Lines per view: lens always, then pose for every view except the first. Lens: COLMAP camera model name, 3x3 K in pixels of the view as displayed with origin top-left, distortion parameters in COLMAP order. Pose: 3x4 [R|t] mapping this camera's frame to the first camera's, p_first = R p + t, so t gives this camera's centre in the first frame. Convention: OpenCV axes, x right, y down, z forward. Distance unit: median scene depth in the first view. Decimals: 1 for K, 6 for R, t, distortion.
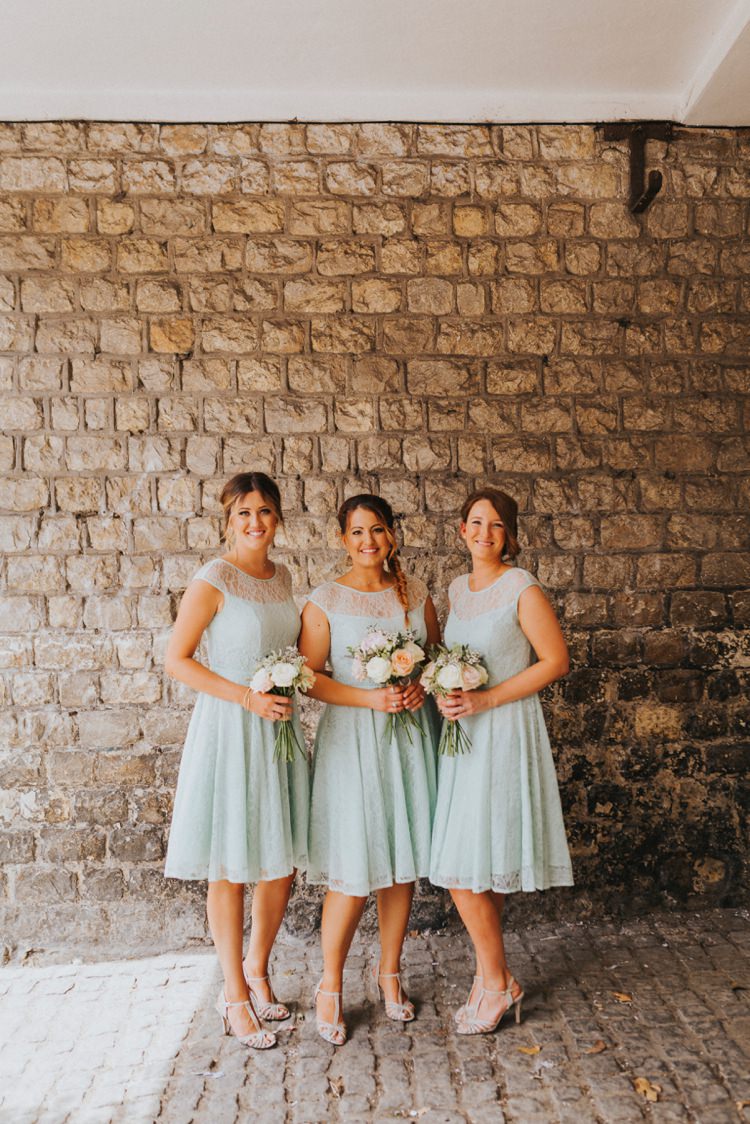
lens RADIAL K [[1063.1, 0, 375.0], [0, 1063.1, 562.0], [0, 0, 1]] dist [-0.010879, -0.000481]
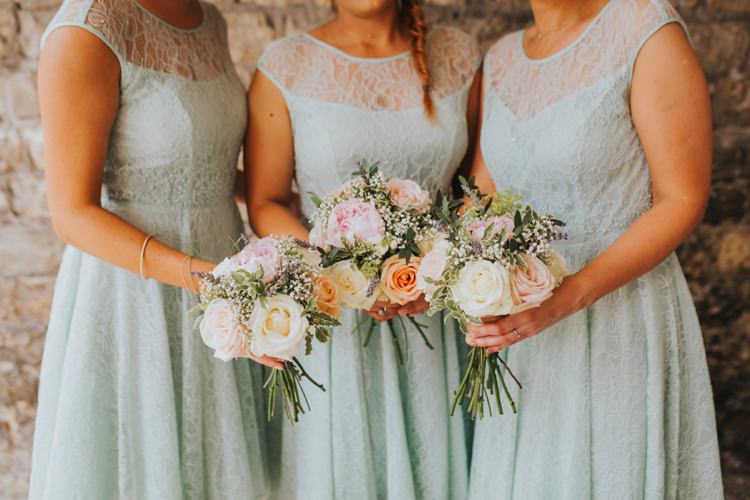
lens RADIAL K [[709.3, 0, 375.0], [0, 709.3, 250.0], [0, 0, 1]] dist [-0.010879, -0.000481]
pose [[0.999197, 0.024718, -0.031543, 0.014075], [-0.016277, 0.969595, 0.244173, 0.029672], [0.036619, -0.243463, 0.969219, 0.512788]]
